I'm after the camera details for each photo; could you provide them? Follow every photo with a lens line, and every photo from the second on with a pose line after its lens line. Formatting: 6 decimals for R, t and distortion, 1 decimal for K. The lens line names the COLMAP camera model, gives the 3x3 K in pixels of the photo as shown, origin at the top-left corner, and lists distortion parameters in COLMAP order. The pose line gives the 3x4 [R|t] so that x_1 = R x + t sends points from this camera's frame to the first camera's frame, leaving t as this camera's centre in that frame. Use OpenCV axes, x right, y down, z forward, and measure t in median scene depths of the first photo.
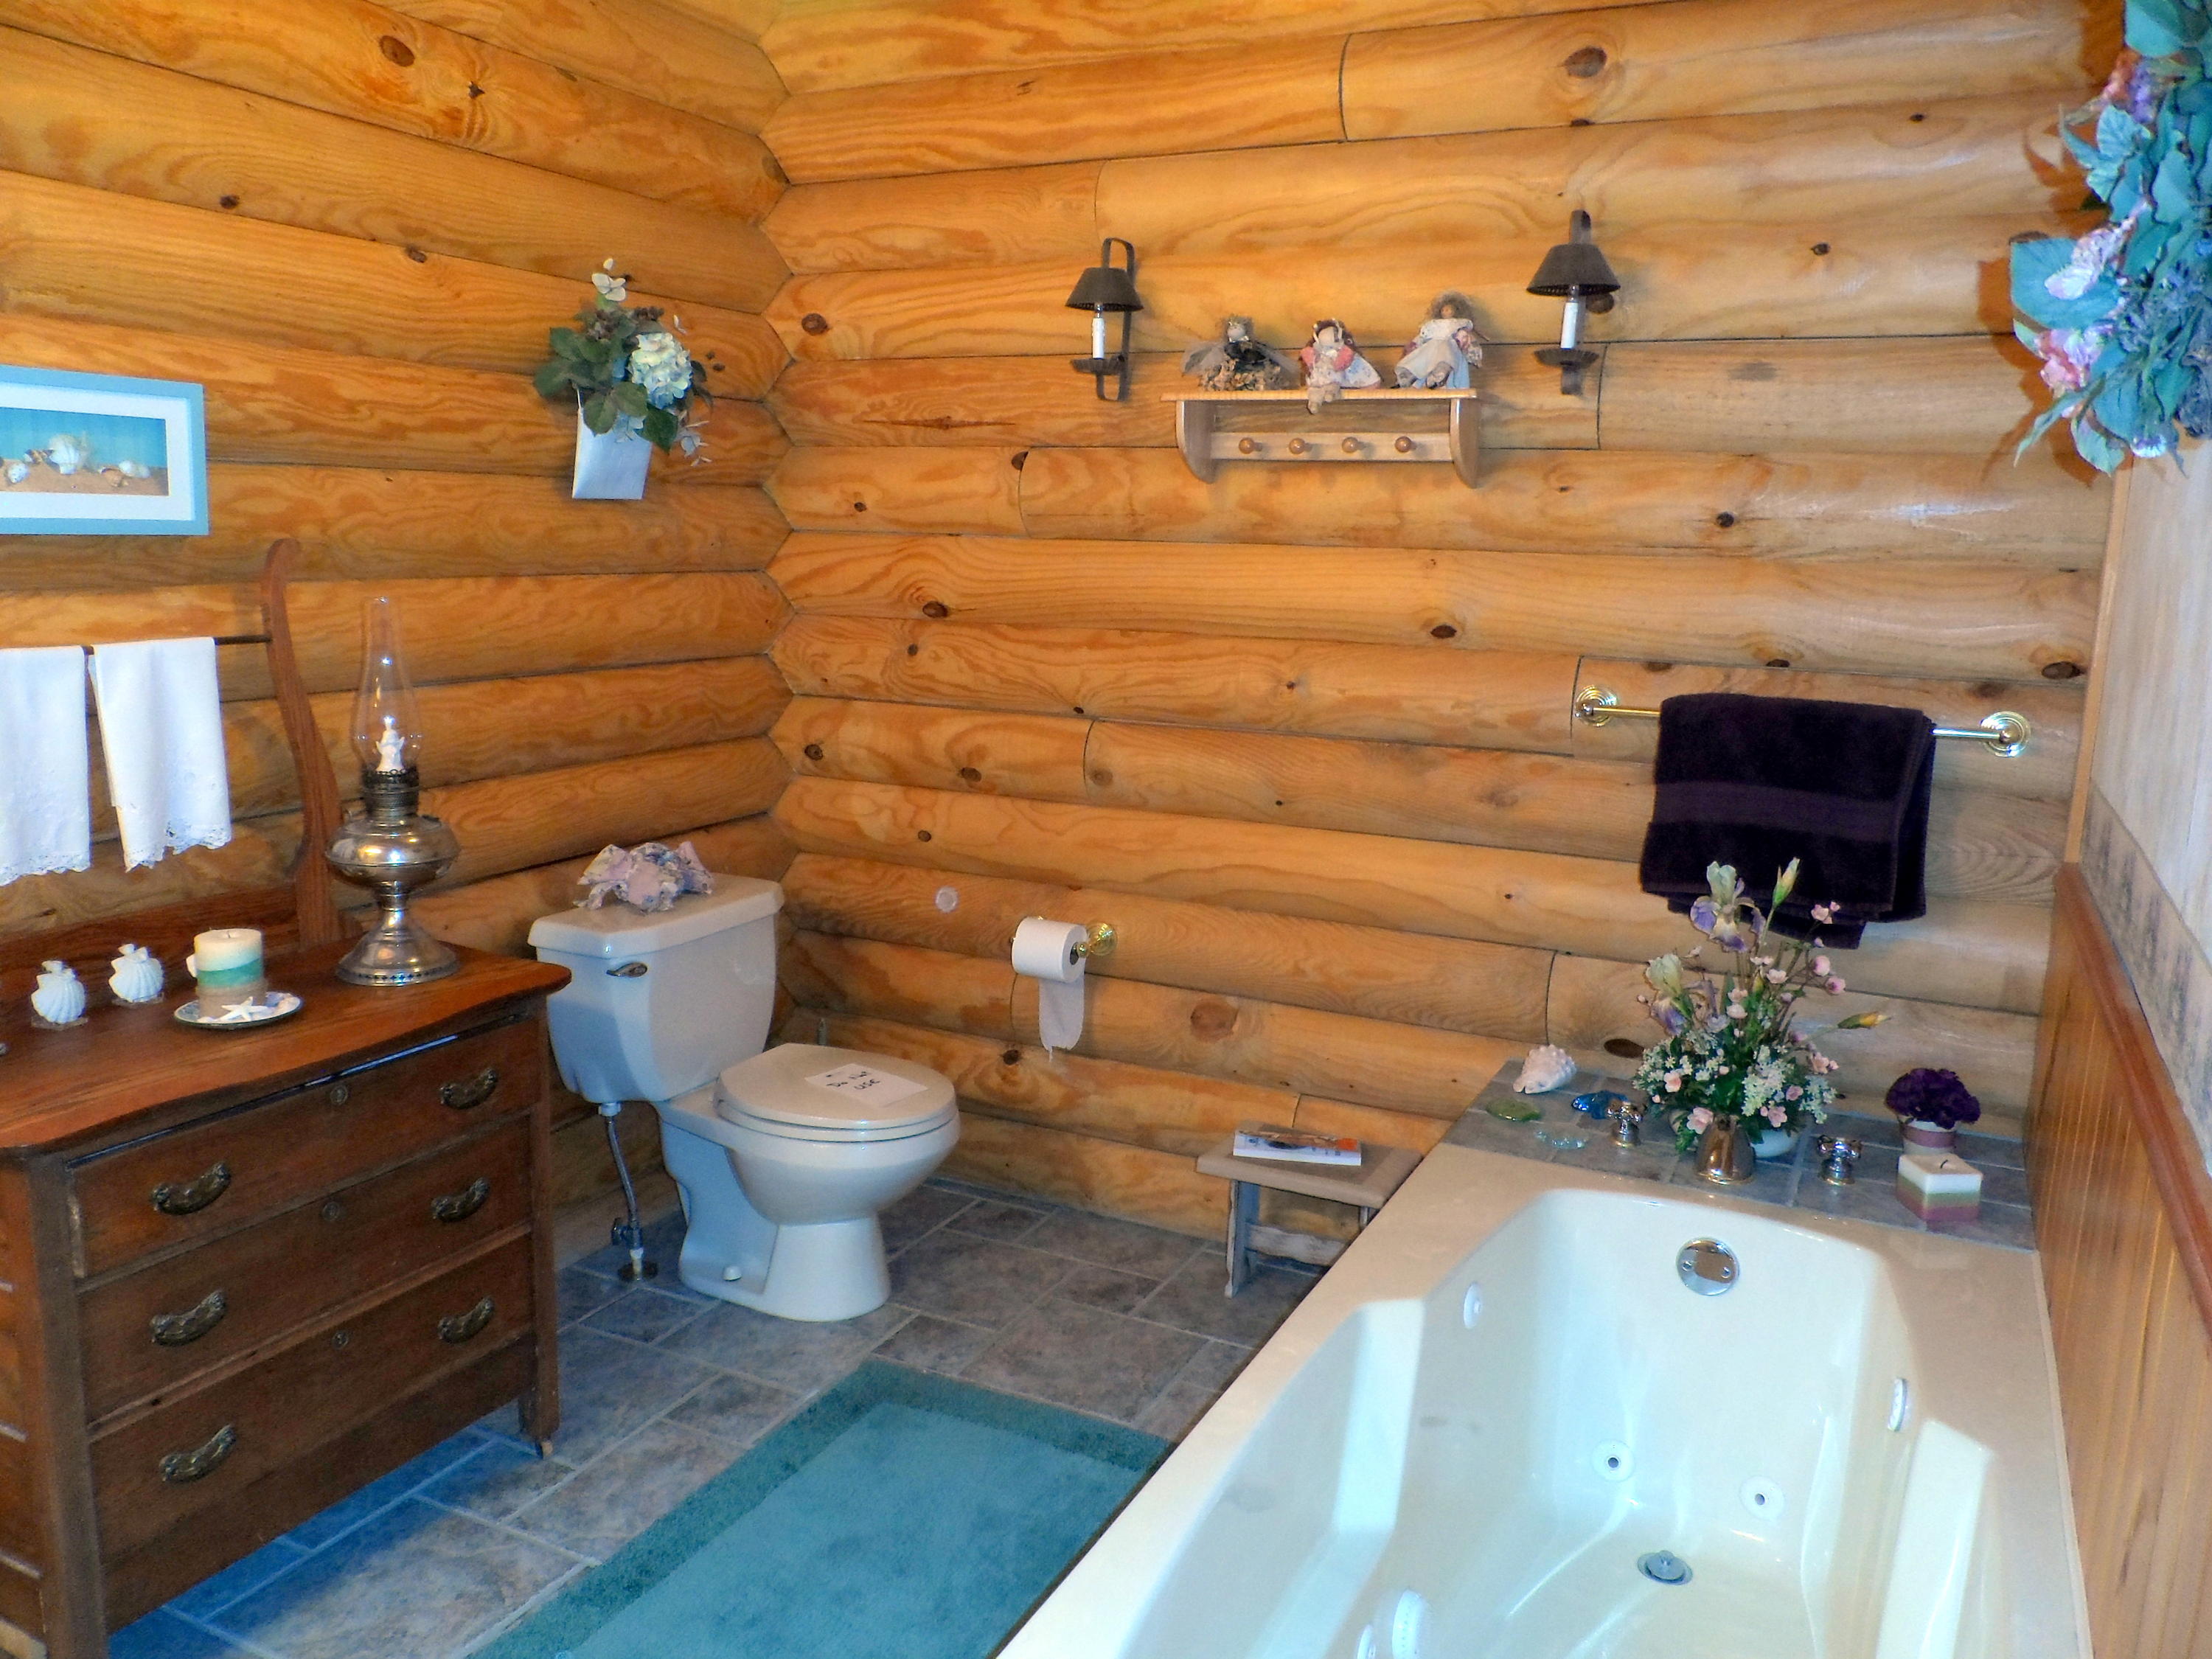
lens RADIAL K [[1681.8, 0, 1101.1], [0, 1681.8, 831.8], [0, 0, 1]] dist [-0.010398, 0.009799]
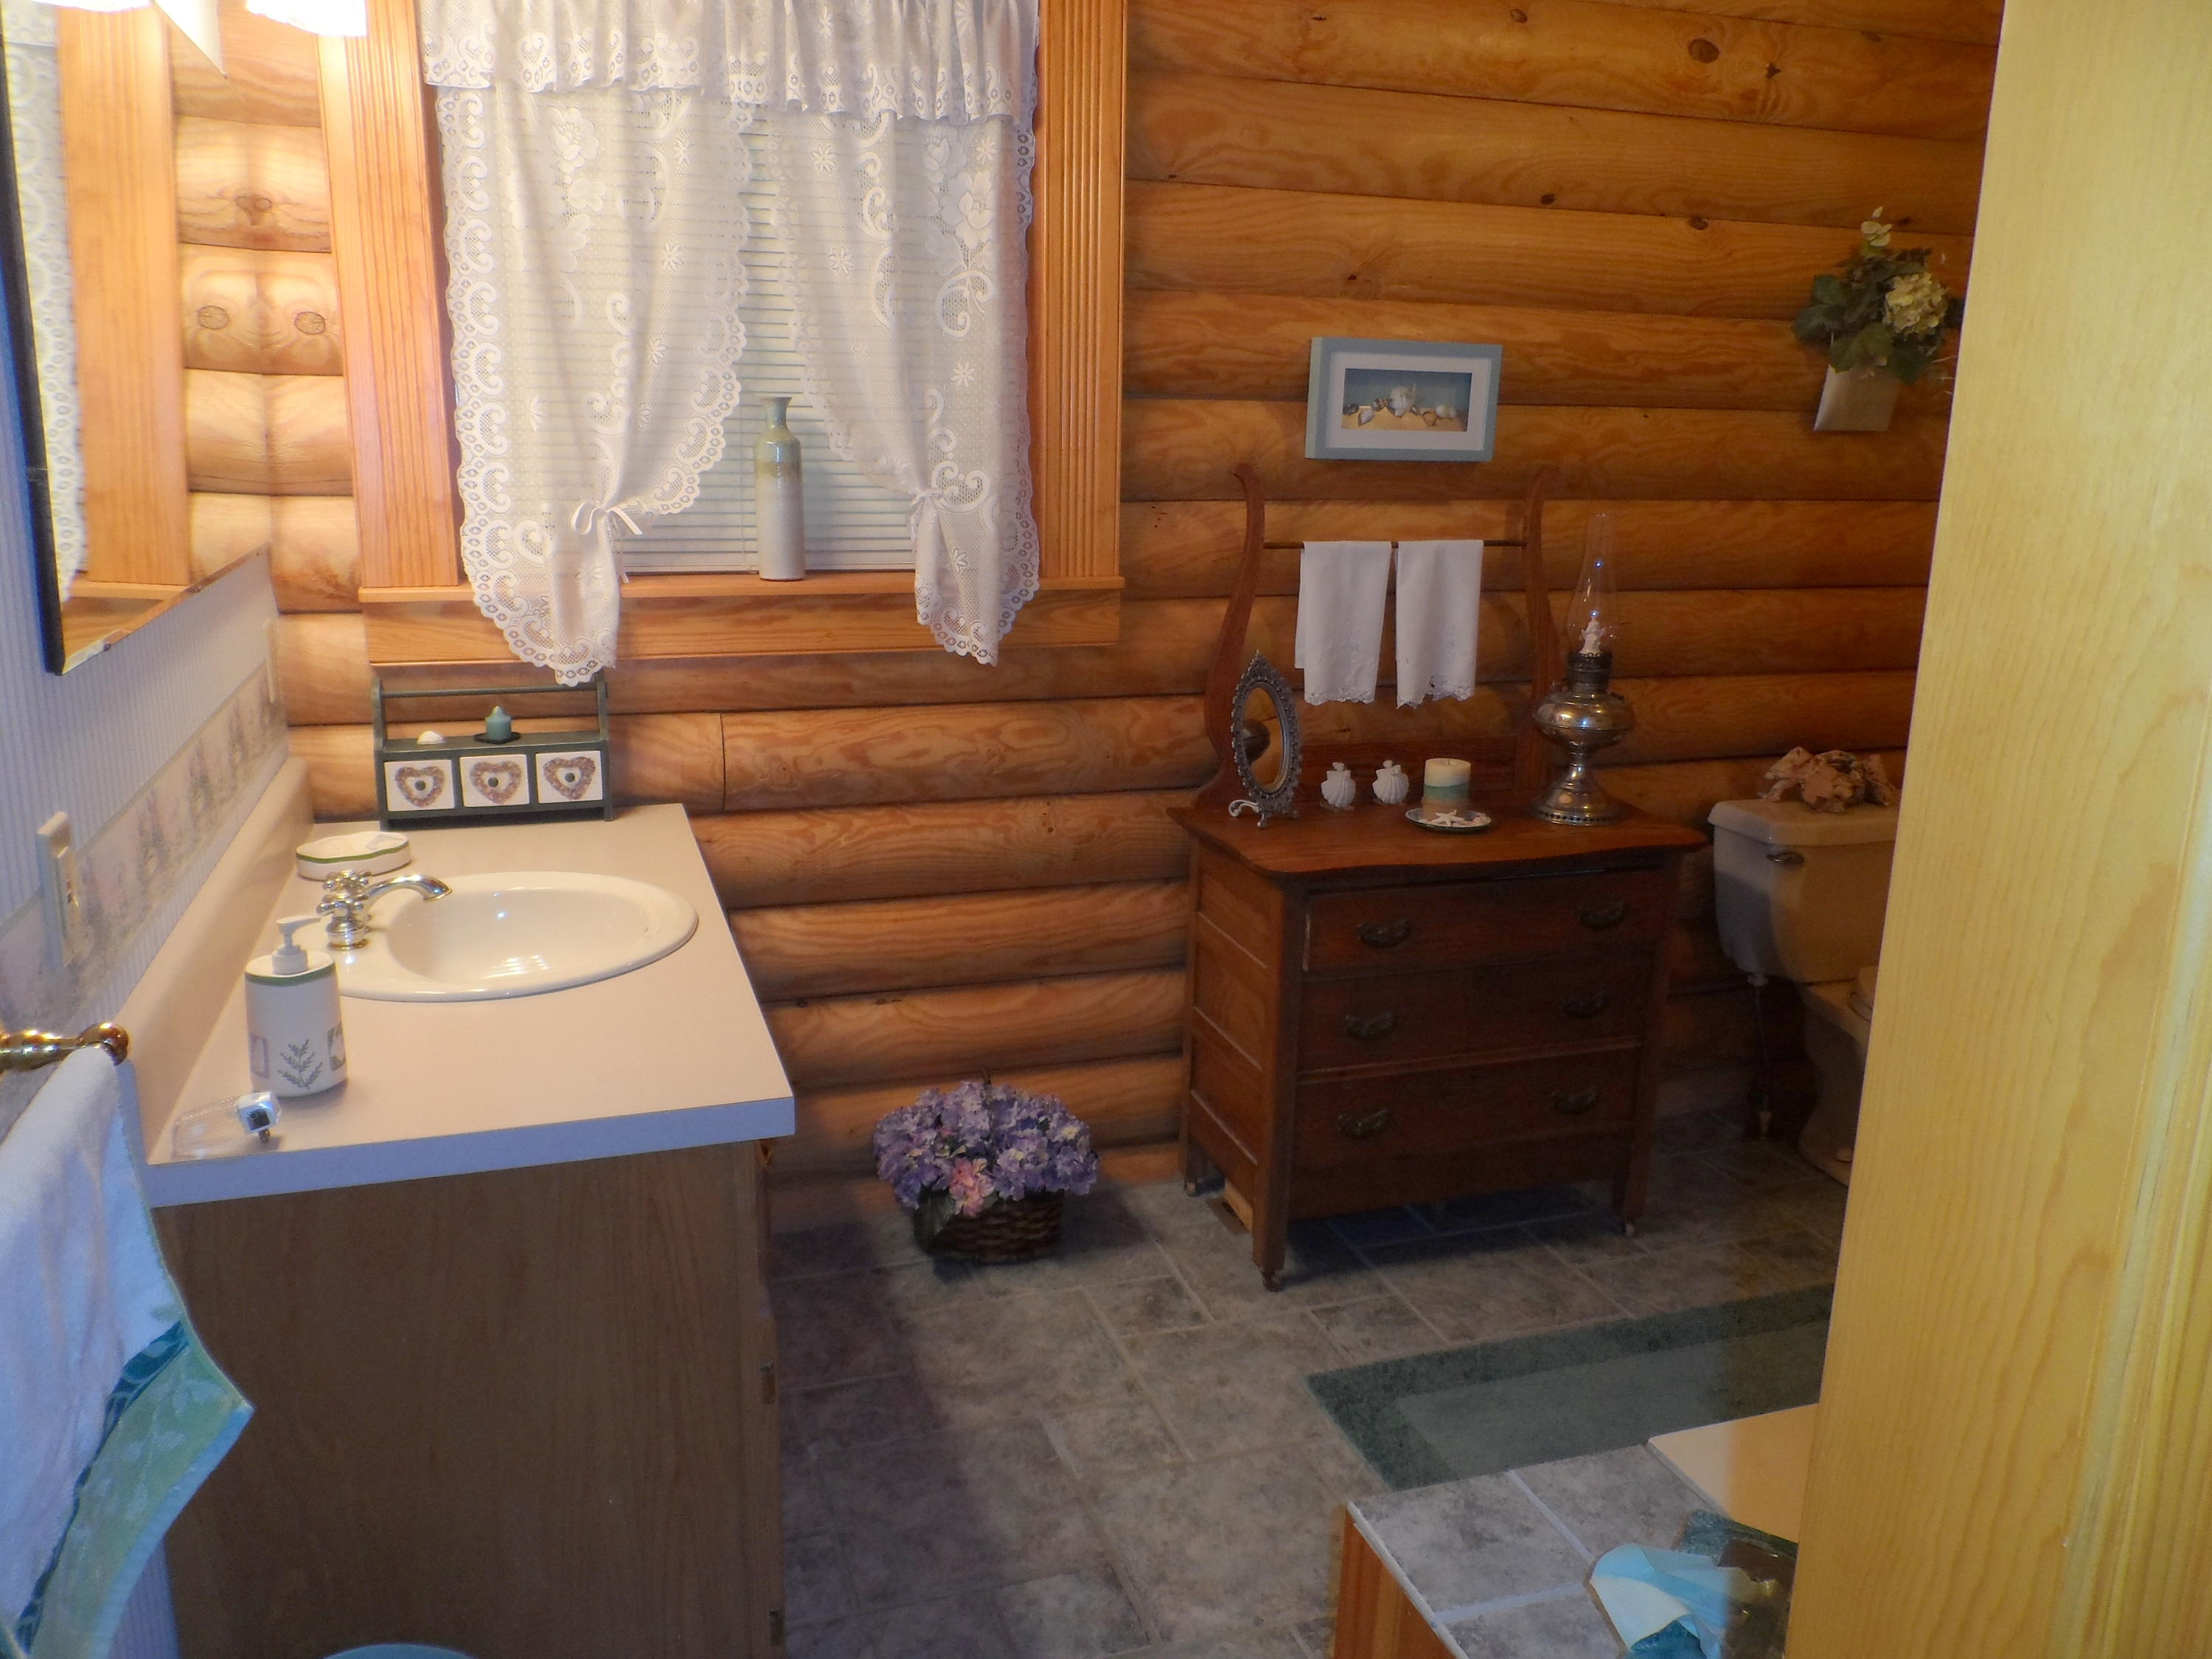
lens RADIAL K [[1681.8, 0, 1107.8], [0, 1681.8, 828.5], [0, 0, 1]] dist [-0.010398, 0.009799]
pose [[0.702562, 0.159556, -0.693505, 0.197224], [-0.130940, 0.986885, 0.094405, 0.019596], [0.699472, 0.024482, 0.714240, -0.127873]]
